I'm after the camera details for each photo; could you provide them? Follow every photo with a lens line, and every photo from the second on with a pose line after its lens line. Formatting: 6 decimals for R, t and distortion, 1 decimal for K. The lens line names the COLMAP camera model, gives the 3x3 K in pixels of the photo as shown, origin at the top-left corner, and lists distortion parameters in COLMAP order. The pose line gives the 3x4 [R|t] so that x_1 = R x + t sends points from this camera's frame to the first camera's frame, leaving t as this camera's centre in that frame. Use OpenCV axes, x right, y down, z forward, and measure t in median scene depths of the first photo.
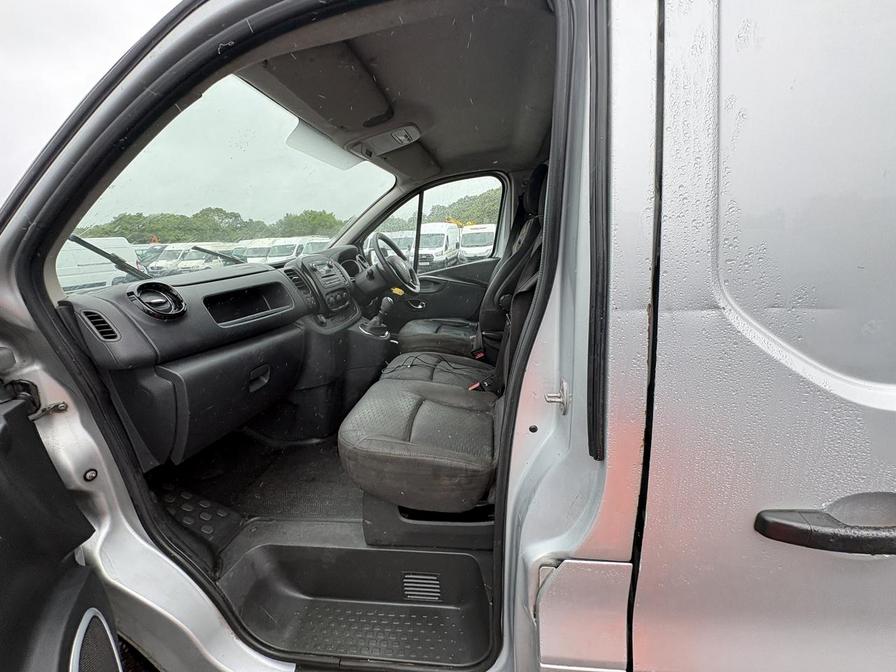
lens RADIAL K [[355.2, 0, 446.2], [0, 355.2, 337.6], [0, 0, 1]] dist [0.001148, 0.000232]
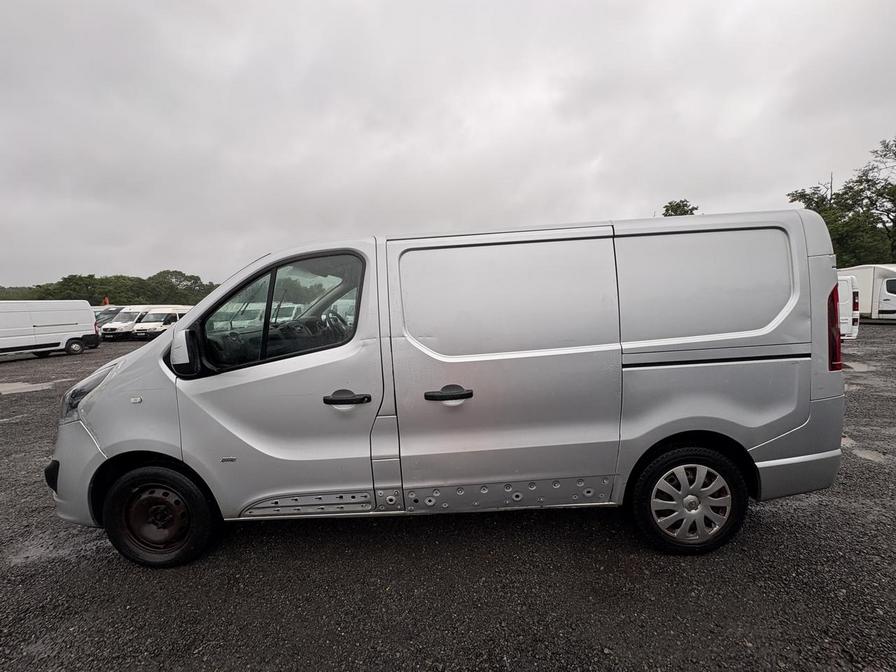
lens RADIAL K [[355.2, 0, 446.2], [0, 355.2, 337.6], [0, 0, 1]] dist [0.001148, 0.000232]
pose [[0.994821, 0.007178, 0.101391, 0.189253], [0.011061, 0.983935, -0.178182, 0.151020], [-0.101041, 0.178380, 0.978760, -0.697854]]
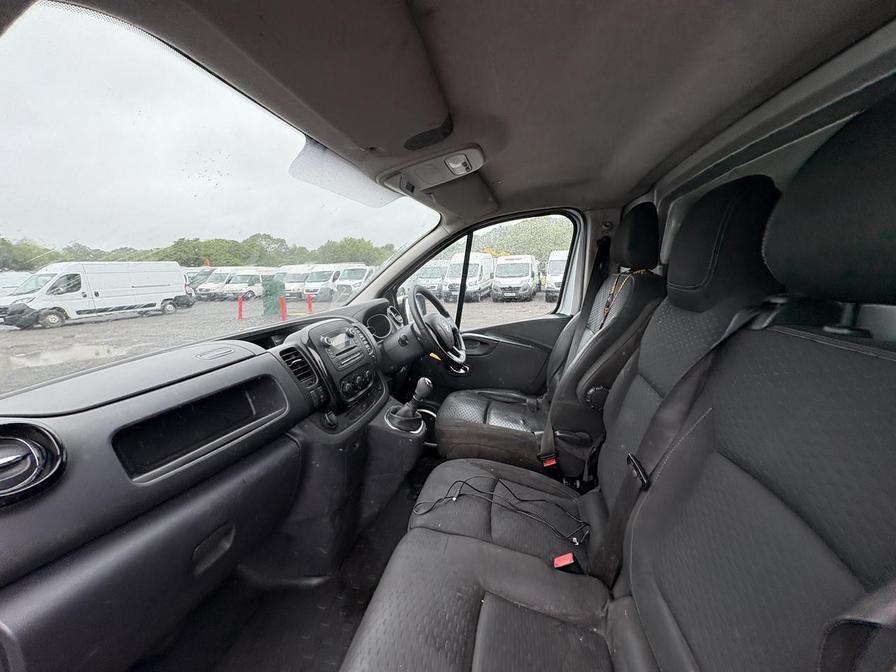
lens RADIAL K [[355.2, 0, 446.2], [0, 355.2, 337.6], [0, 0, 1]] dist [0.001148, 0.000232]
pose [[0.995786, 0.037517, -0.083680, -0.054926], [-0.043559, 0.996483, -0.071583, -0.124676], [0.080700, 0.074926, 0.993918, 0.234153]]
